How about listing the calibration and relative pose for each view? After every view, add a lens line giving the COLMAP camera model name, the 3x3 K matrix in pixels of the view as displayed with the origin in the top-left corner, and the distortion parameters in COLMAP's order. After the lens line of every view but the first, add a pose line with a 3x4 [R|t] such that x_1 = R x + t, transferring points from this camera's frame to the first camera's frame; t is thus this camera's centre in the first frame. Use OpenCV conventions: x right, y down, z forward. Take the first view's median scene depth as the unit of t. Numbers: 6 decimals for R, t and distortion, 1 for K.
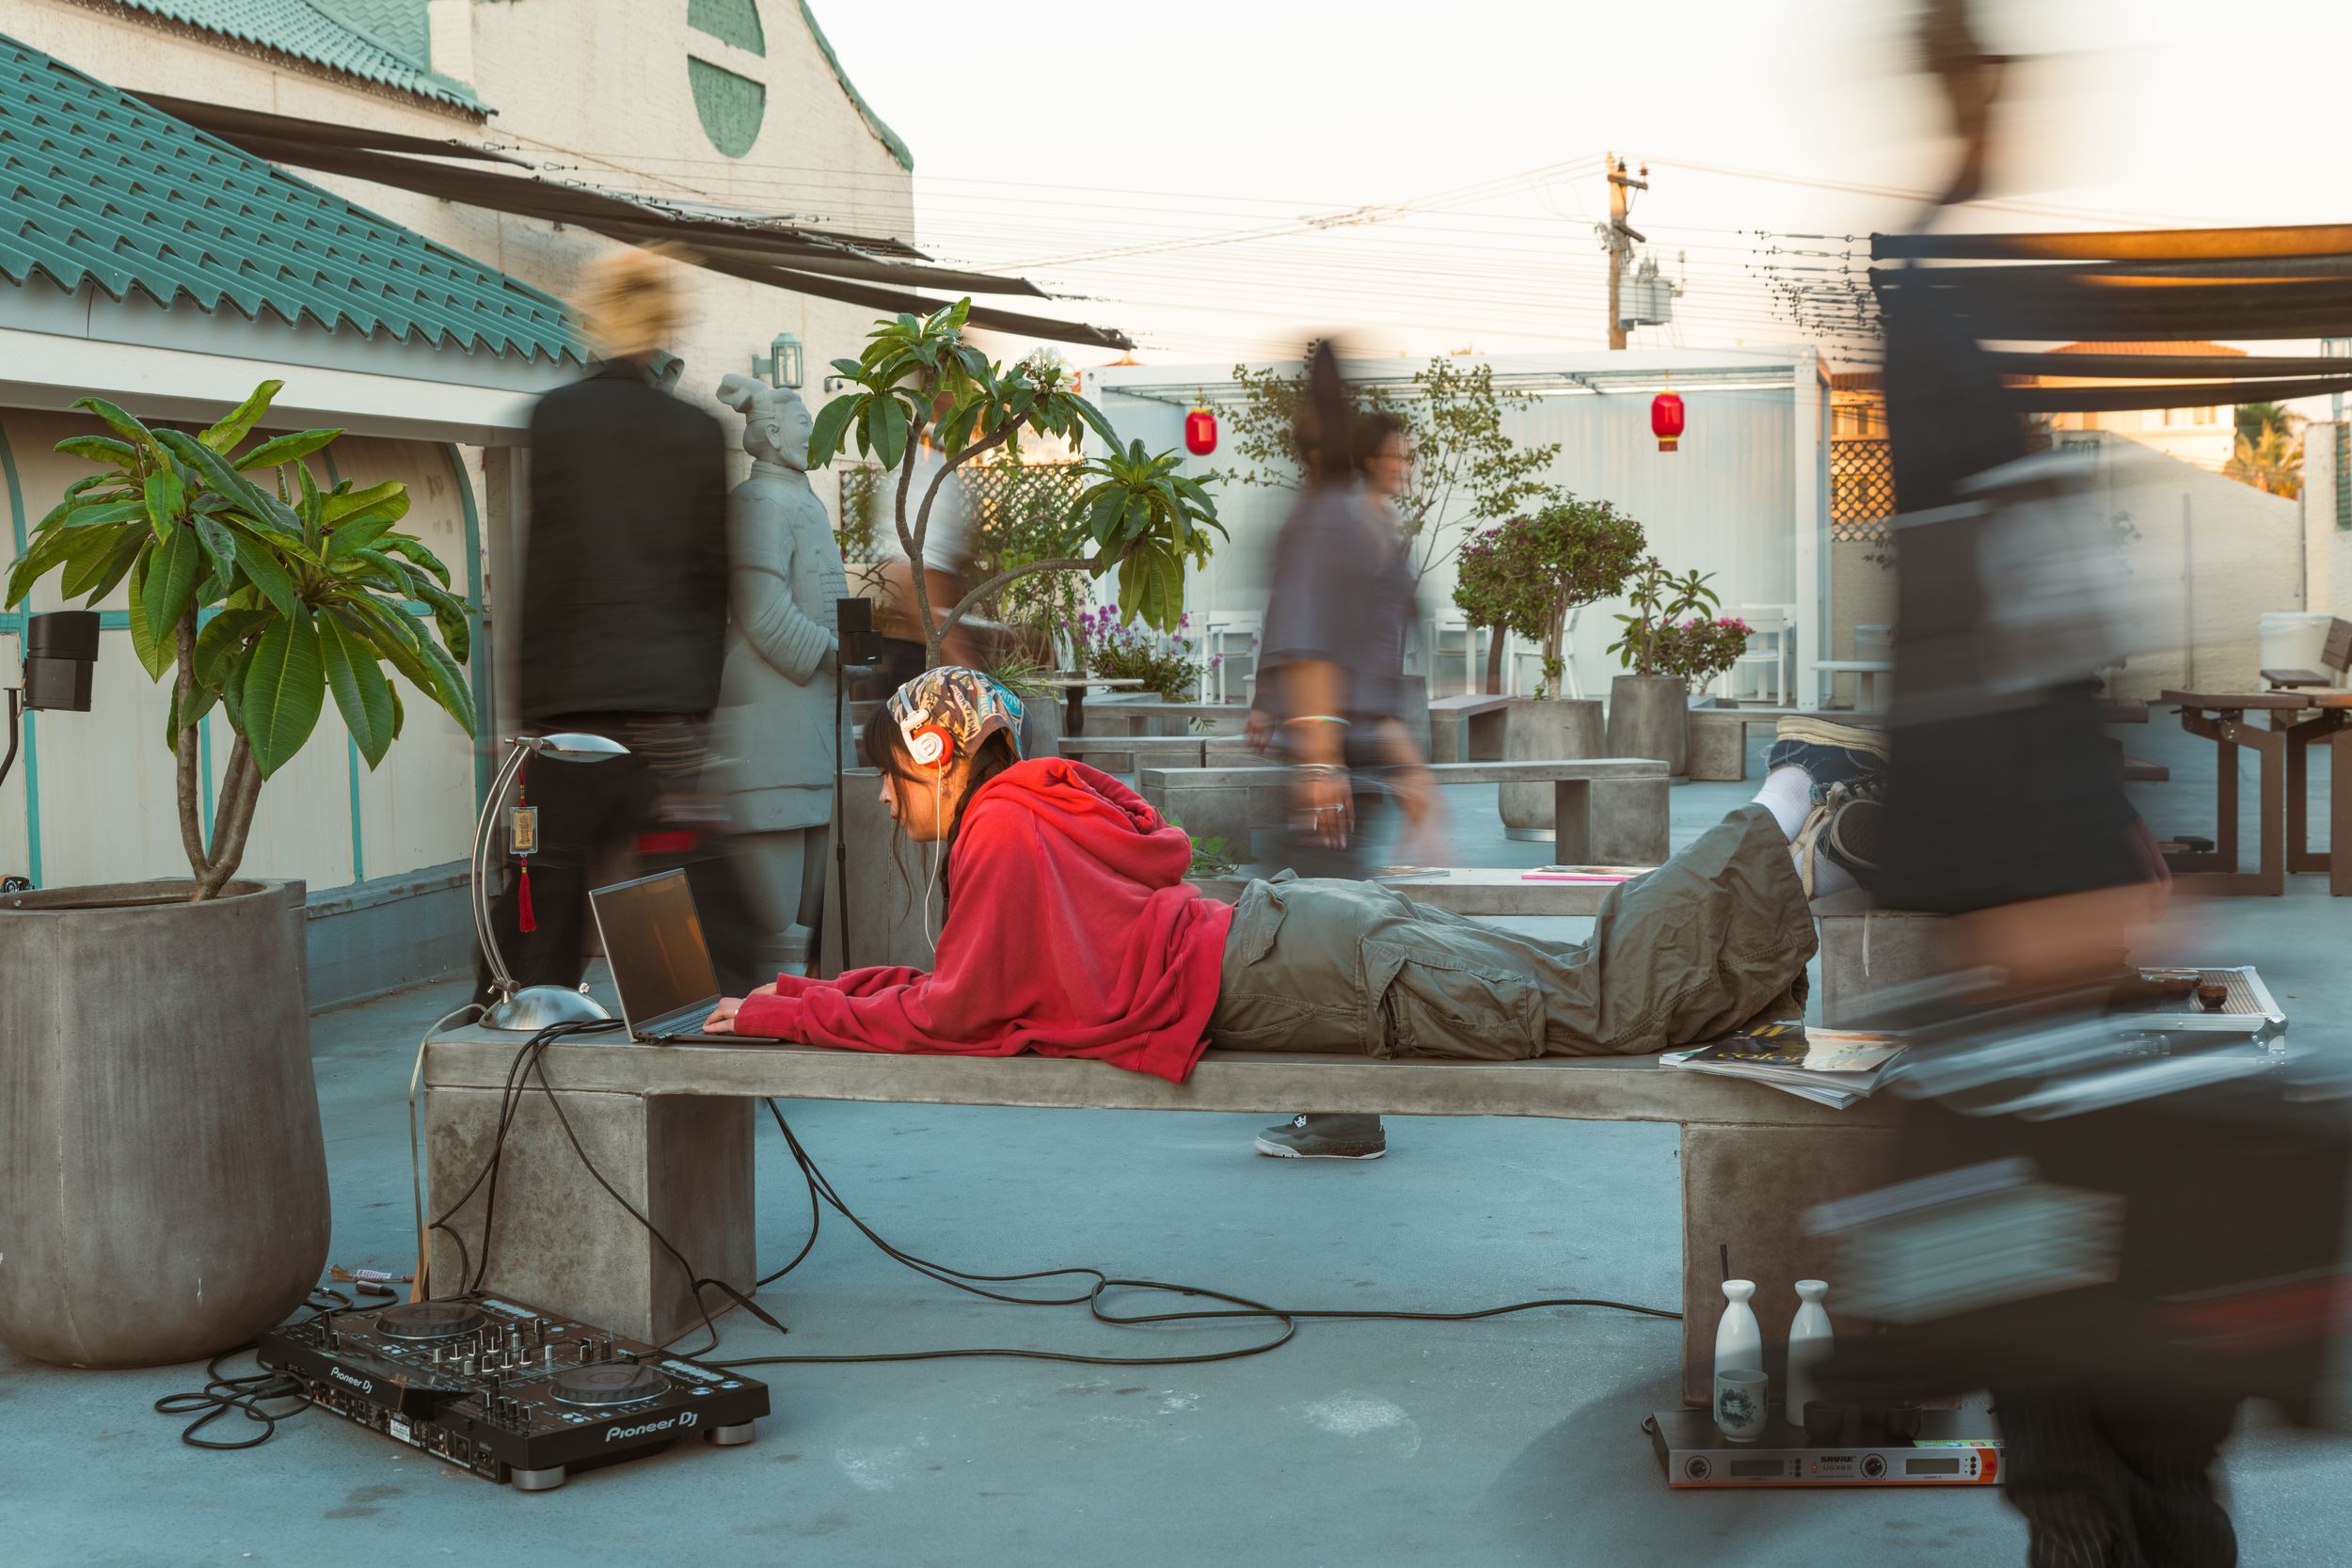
lens RADIAL K [[2843.6, 0, 1228.6], [0, 2843.6, 765.8], [0, 0, 1]] dist [-0.060677, 0.000000]
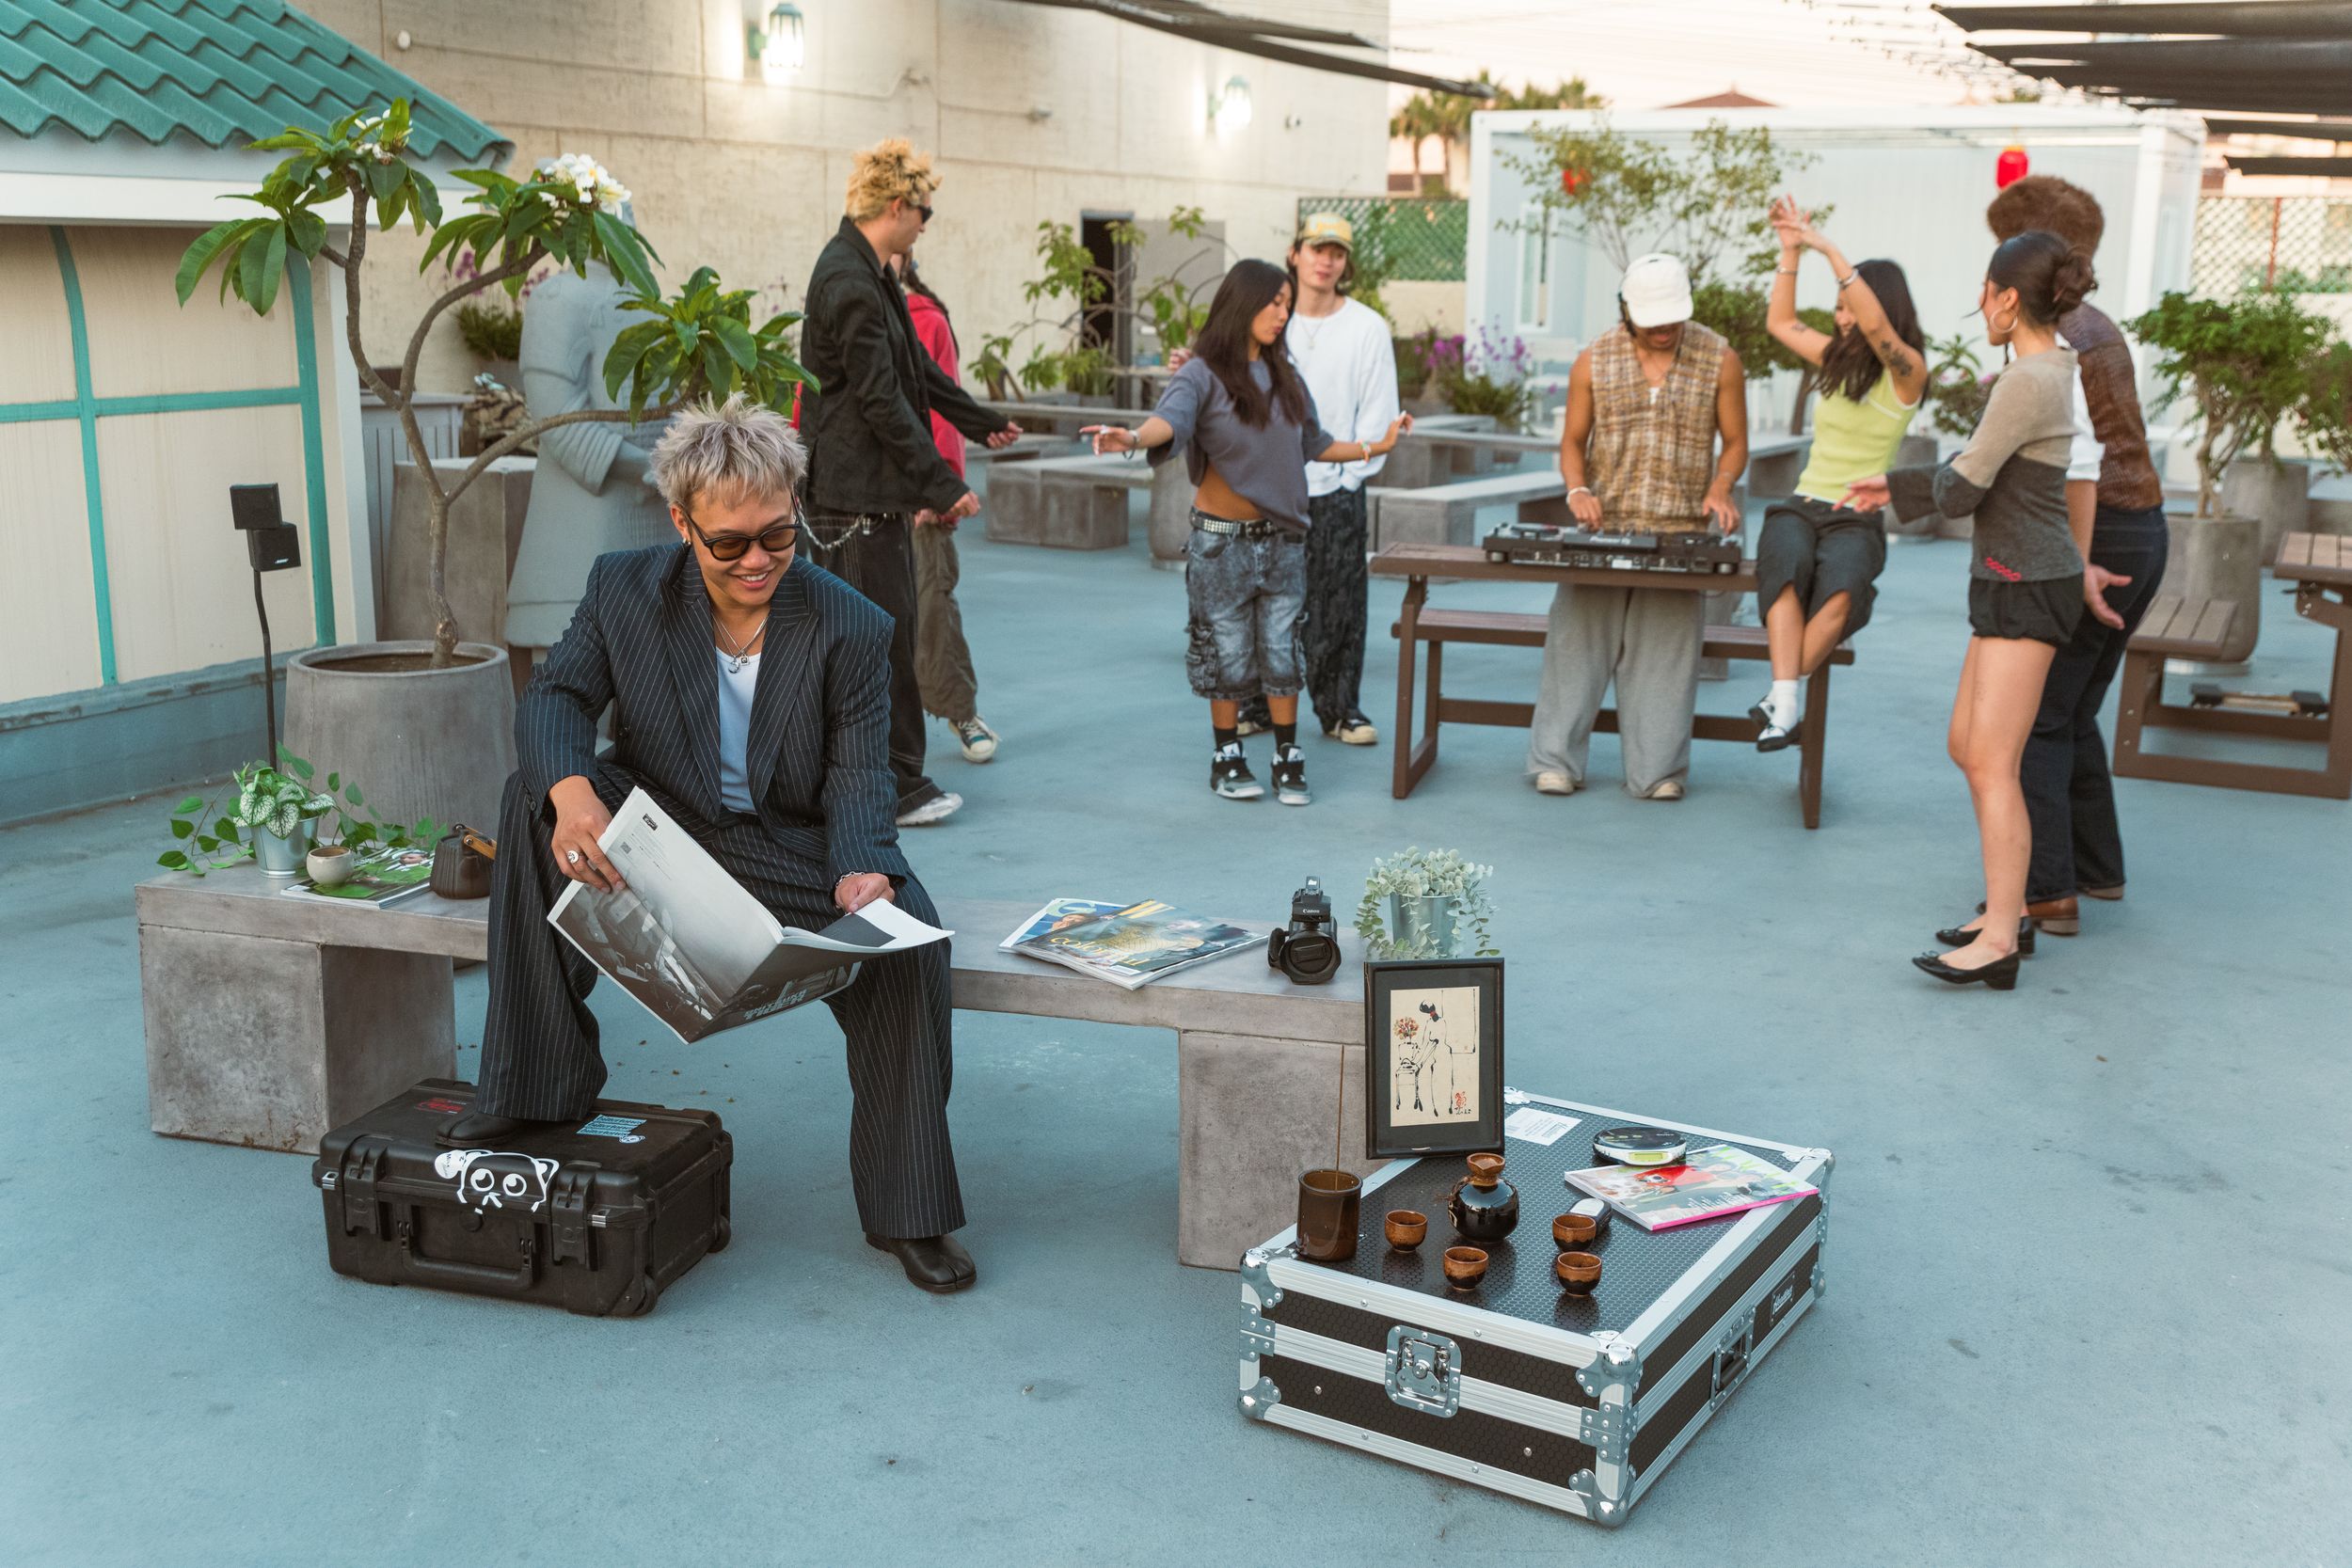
lens RADIAL K [[2265.1, 0, 1166.3], [0, 2265.1, 781.7], [0, 0, 1]] dist [-0.025722, 0.000000]
pose [[0.968328, 0.084126, -0.235081, 0.086108], [-0.046819, 0.986006, 0.159999, -0.024687], [0.245252, -0.143926, 0.958716, 0.117056]]
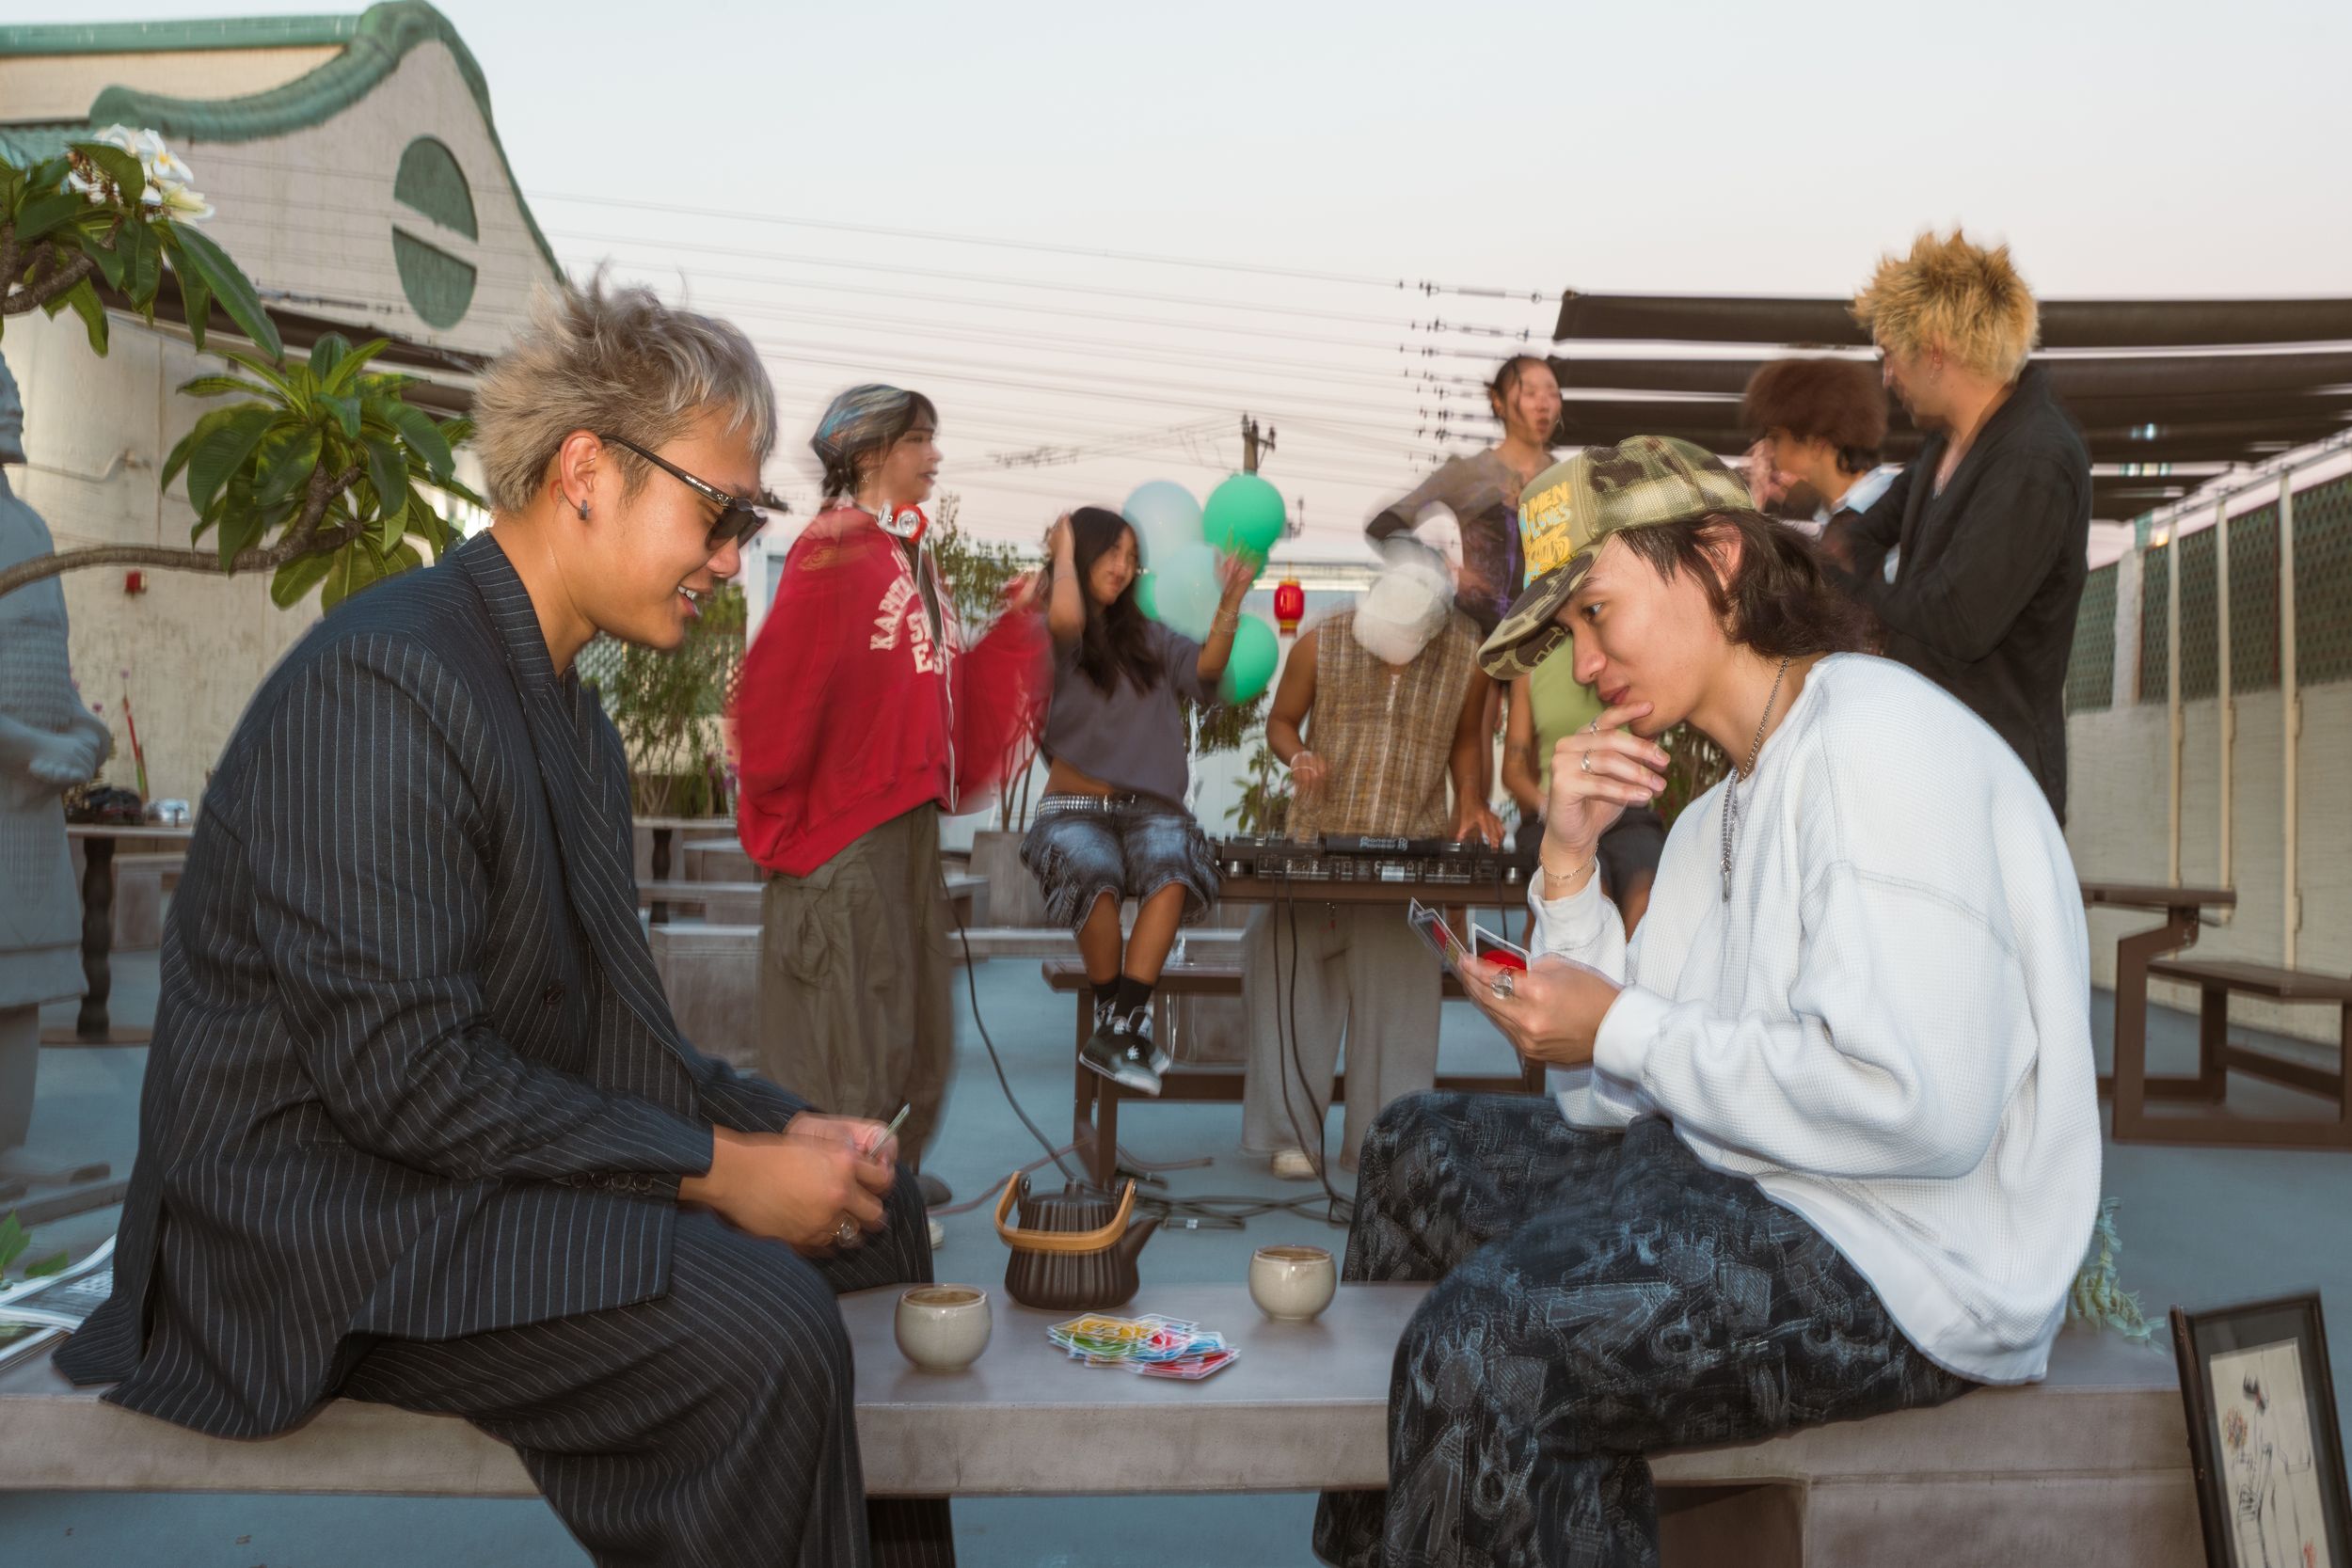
lens RADIAL K [[2291.4, 0, 1178.1], [0, 2291.4, 784.8], [0, 0, 1]] dist [-0.024355, 0.000000]
pose [[0.993187, 0.040837, 0.109143, 0.025652], [-0.034800, 0.997787, -0.056662, -0.004013], [-0.111216, 0.052478, 0.992410, 0.179881]]
